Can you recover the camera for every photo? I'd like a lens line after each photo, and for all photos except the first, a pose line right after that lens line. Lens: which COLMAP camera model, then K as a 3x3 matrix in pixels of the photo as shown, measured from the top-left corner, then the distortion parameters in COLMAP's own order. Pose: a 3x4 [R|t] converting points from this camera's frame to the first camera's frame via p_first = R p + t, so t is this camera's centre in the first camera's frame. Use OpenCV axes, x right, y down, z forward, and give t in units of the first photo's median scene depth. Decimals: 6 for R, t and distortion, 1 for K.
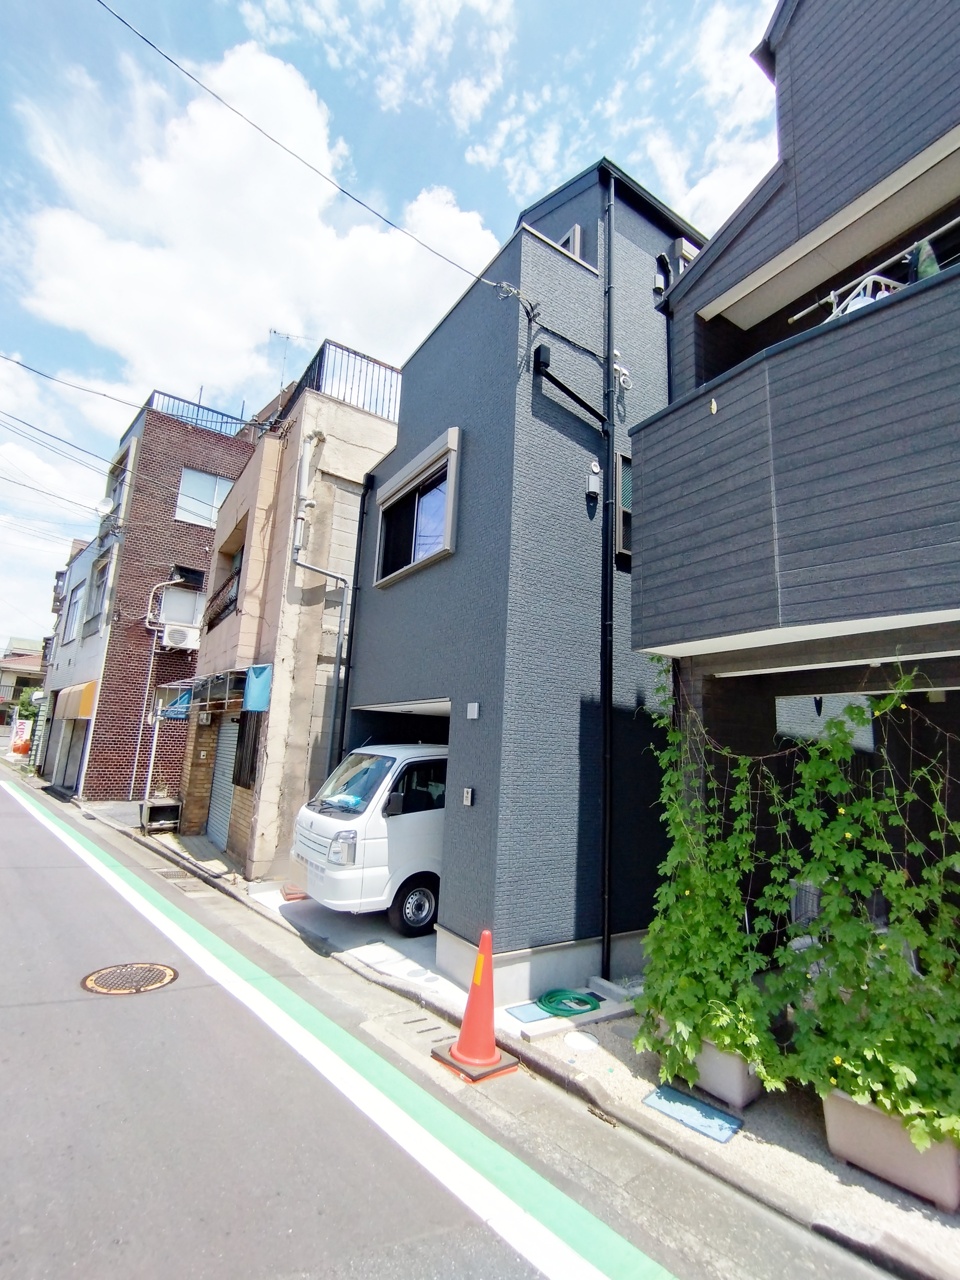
lens RADIAL K [[585.6, 0, 480.3], [0, 585.6, 638.3], [0, 0, 1]] dist [-0.002568, 0.001662]
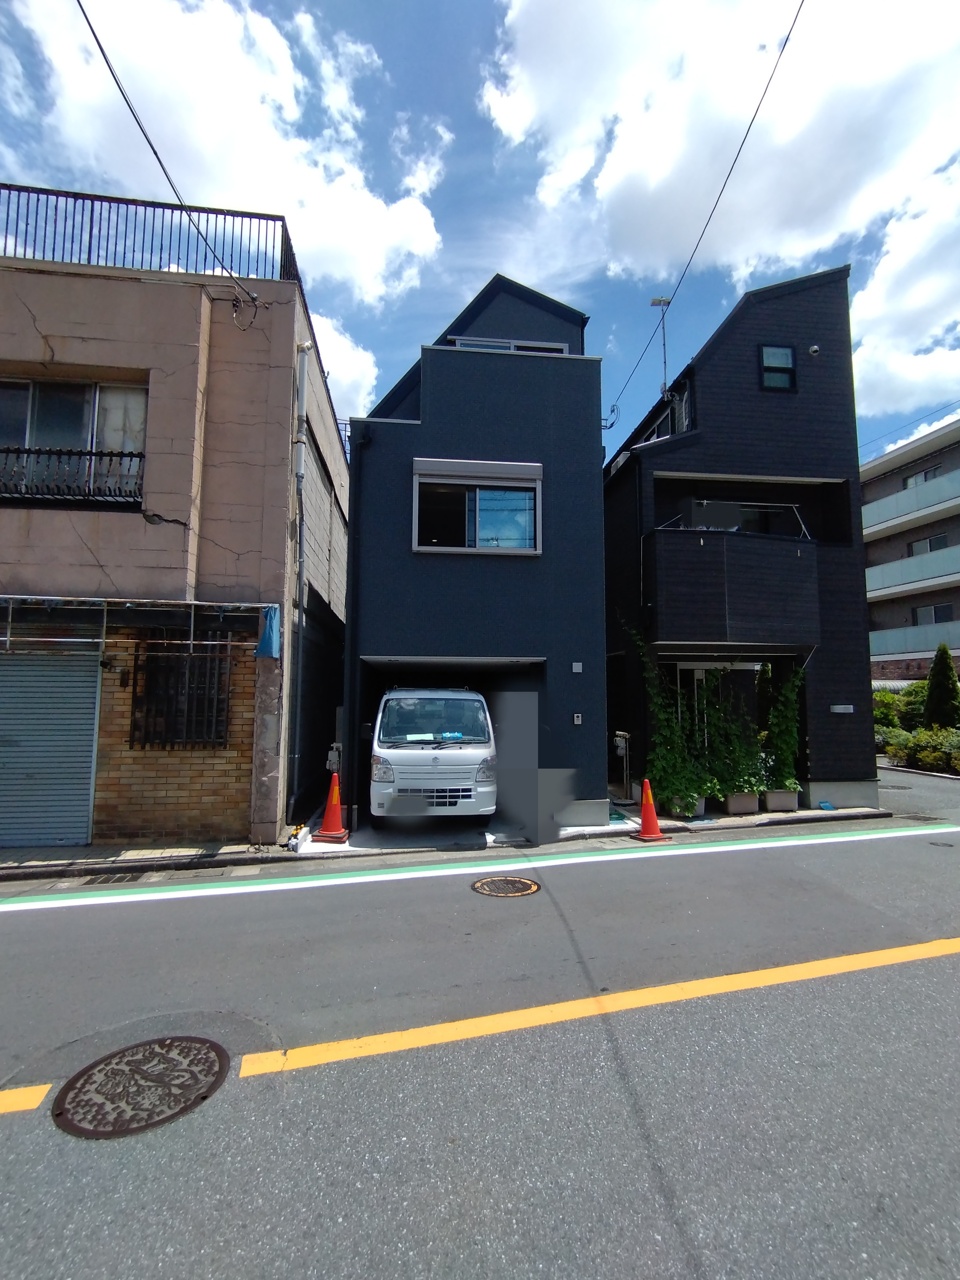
lens RADIAL K [[585.6, 0, 487.1], [0, 585.6, 641.4], [0, 0, 1]] dist [-0.002568, 0.001662]
pose [[0.434943, 0.031897, 0.899893, -1.448178], [-0.151616, 0.987698, 0.038271, 0.025857], [-0.887602, -0.153084, 0.434428, 0.482666]]
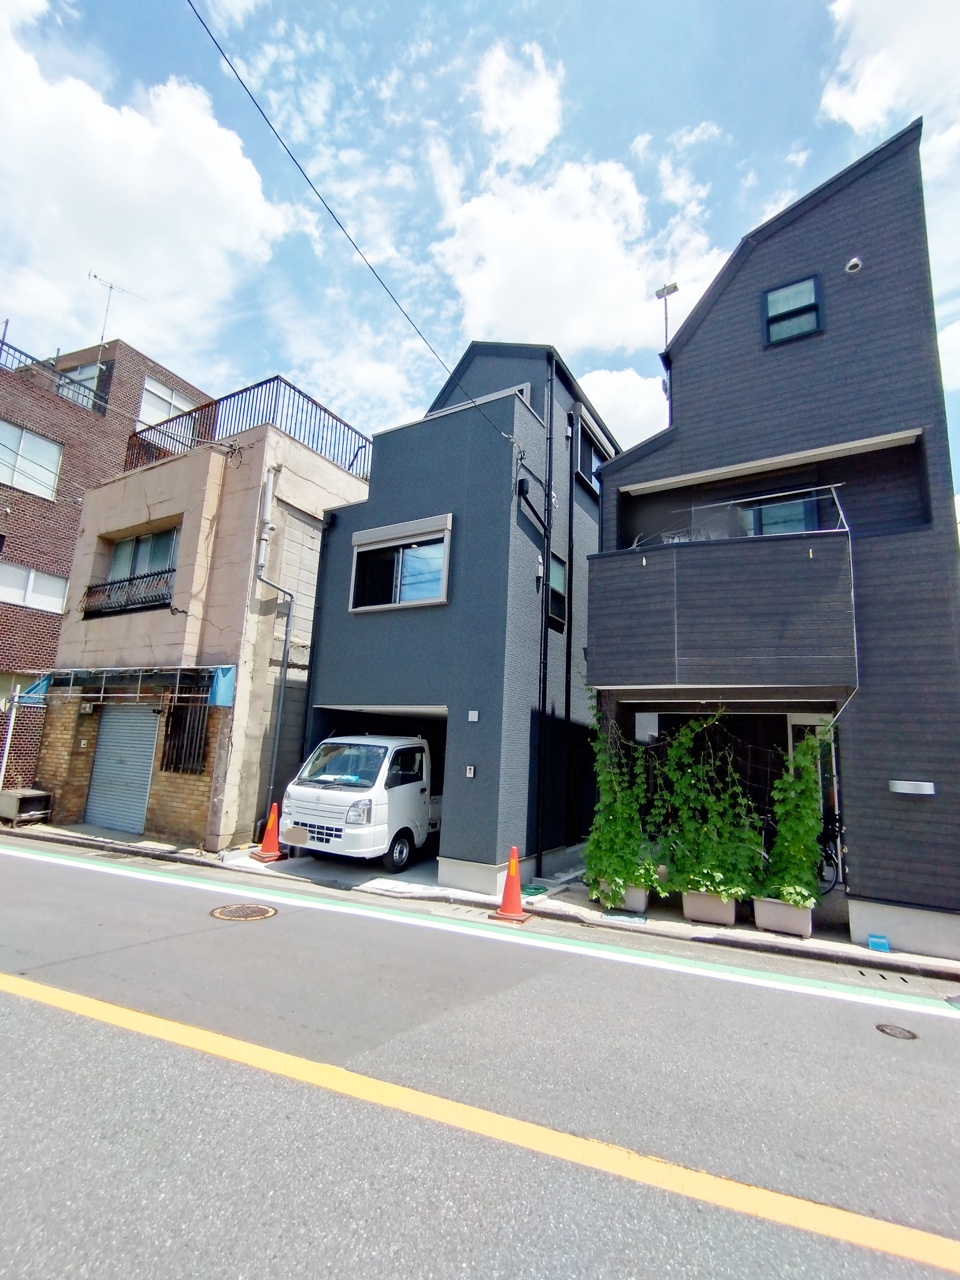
lens RADIAL K [[585.6, 0, 476.5], [0, 585.6, 647.1], [0, 0, 1]] dist [-0.002568, 0.001662]
pose [[0.895140, 0.069677, 0.440307, -0.628172], [-0.086496, 0.996086, 0.018219, -0.075957], [-0.437314, -0.054393, 0.897663, -0.330850]]
